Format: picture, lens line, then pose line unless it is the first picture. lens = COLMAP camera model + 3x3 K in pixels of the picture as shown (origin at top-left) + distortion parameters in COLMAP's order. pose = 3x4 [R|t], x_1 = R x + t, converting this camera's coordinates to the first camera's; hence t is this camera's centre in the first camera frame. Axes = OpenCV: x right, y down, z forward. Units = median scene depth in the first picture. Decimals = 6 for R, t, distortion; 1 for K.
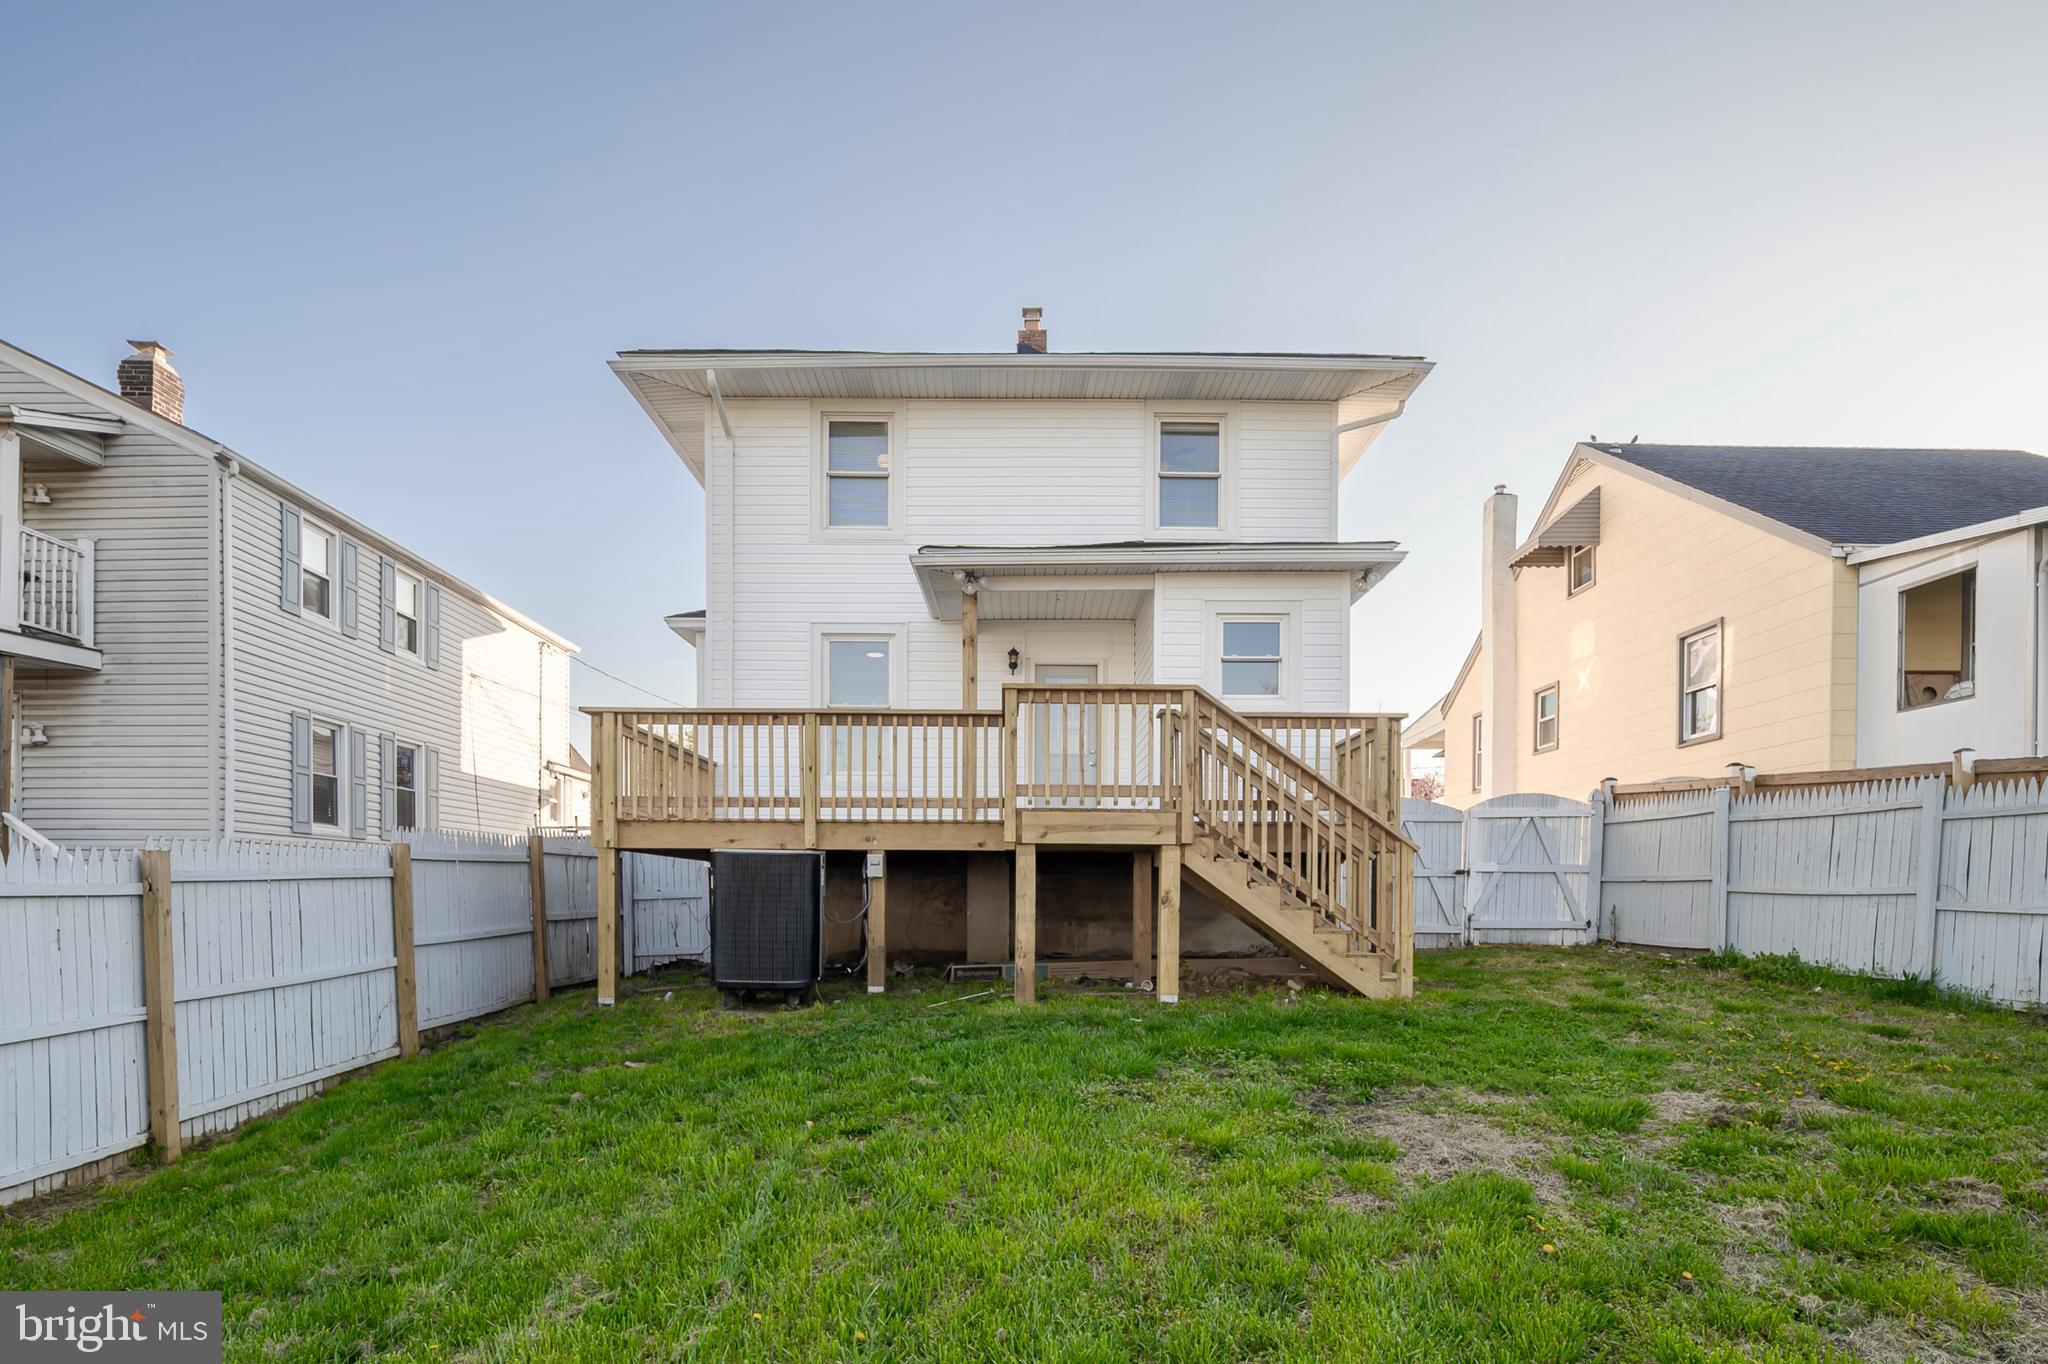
lens RADIAL K [[1093.3, 0, 1023.6], [0, 1093.3, 557.6], [0, 0, 1]] dist [-0.005068, 0.000041]
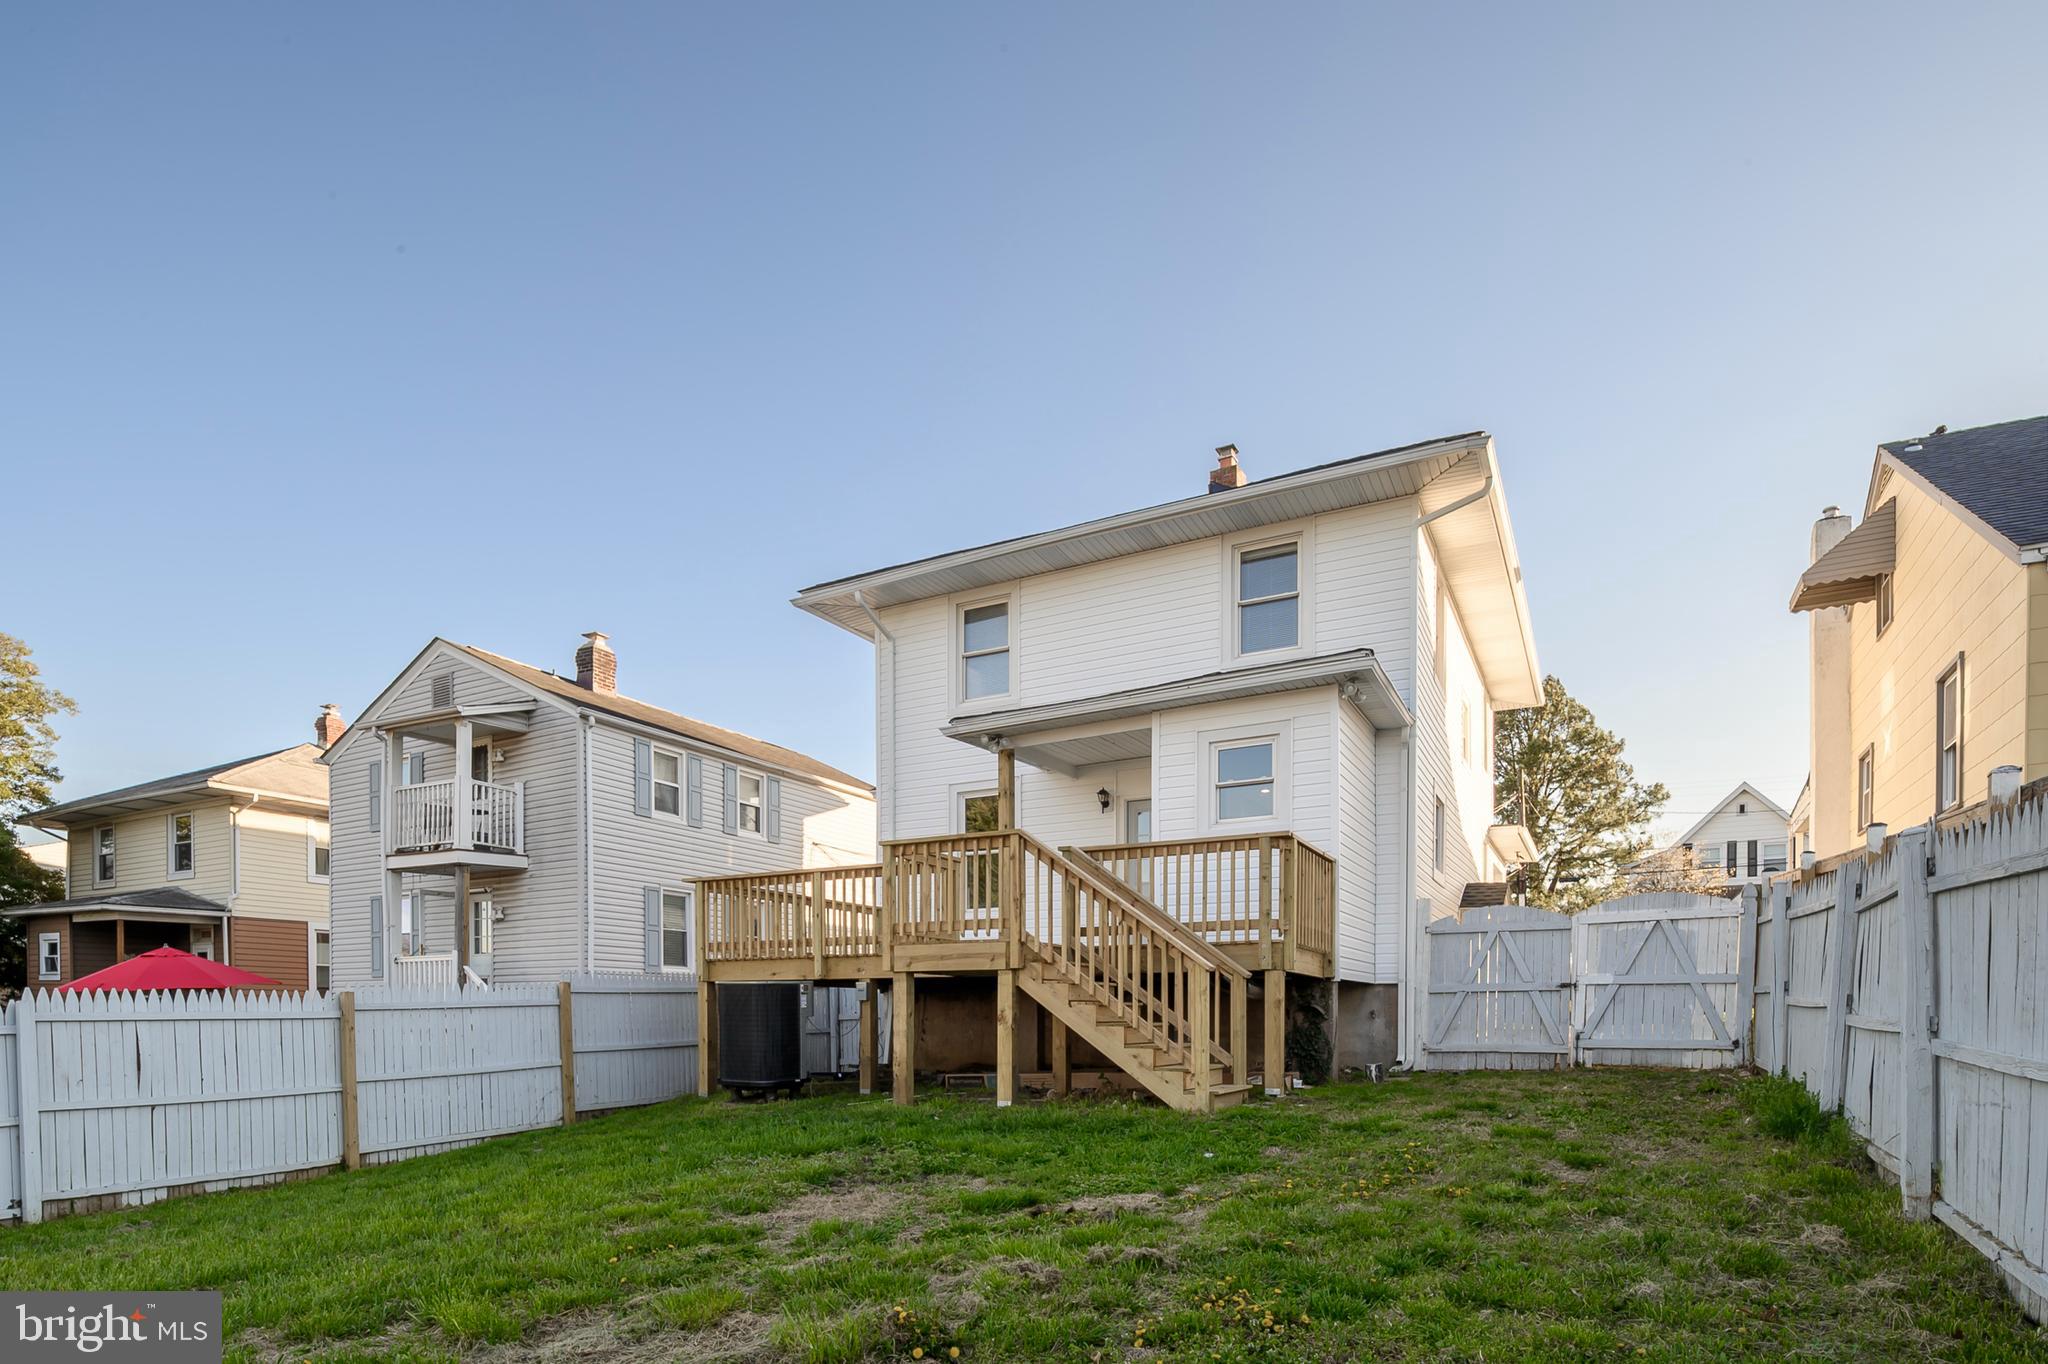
lens RADIAL K [[1070.2, 0, 1017.8], [0, 1070.2, 650.6], [0, 0, 1]] dist [-0.004482, -0.000454]
pose [[0.873548, -0.162363, -0.458859, 0.469882], [0.149032, 0.986667, -0.065406, 0.003047], [0.463361, -0.011250, 0.886098, 0.002609]]
